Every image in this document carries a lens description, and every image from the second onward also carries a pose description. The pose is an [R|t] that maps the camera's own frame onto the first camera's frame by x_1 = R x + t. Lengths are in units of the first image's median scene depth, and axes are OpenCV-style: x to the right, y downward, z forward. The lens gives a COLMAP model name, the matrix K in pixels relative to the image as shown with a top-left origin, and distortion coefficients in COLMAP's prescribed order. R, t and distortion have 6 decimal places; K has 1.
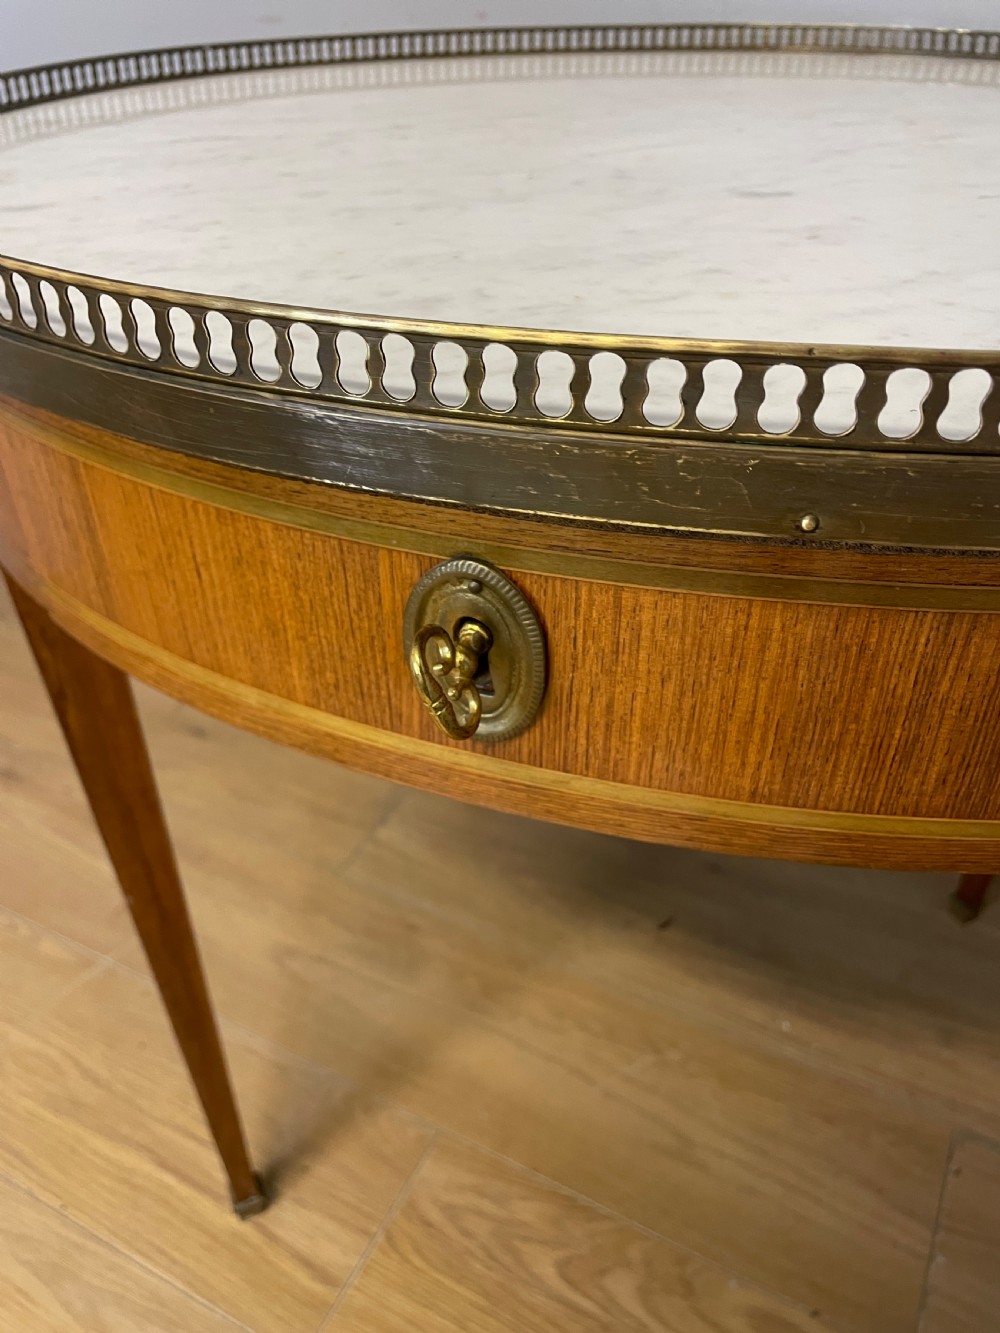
lens RADIAL K [[1034.6, 0, 484.3], [0, 1034.6, 655.2], [0, 0, 1]] dist [0.060180, -0.094669]
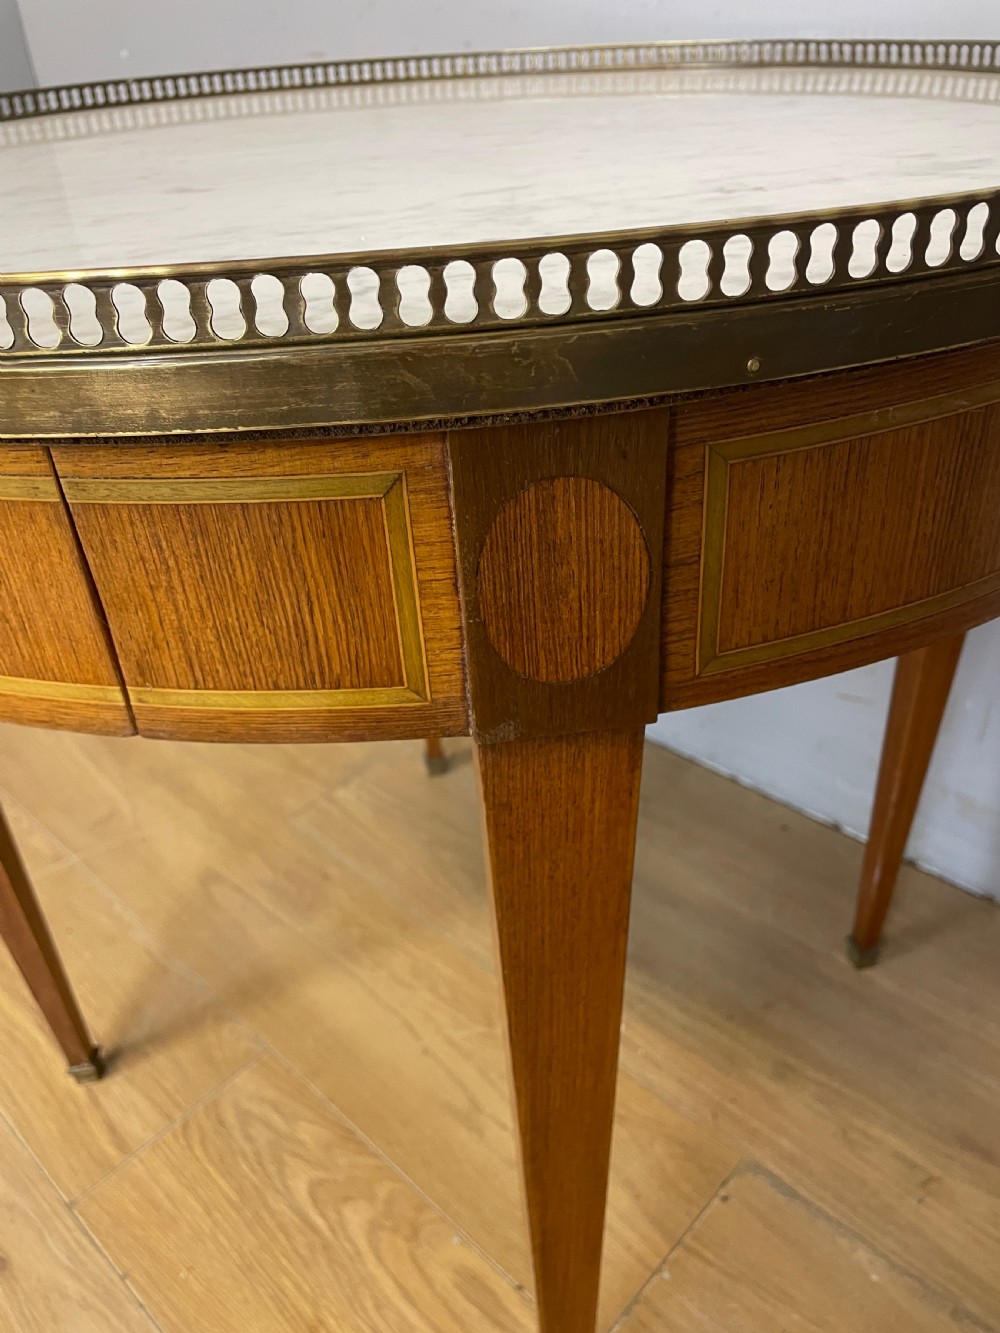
lens RADIAL K [[1015.4, 0, 495.8], [0, 1015.4, 656.3], [0, 0, 1]] dist [0.096946, -0.129671]
pose [[0.961275, 0.115375, -0.250279, 0.445679], [-0.120886, 0.992644, -0.006705, 0.022831], [0.247665, 0.036700, 0.968150, -0.012984]]
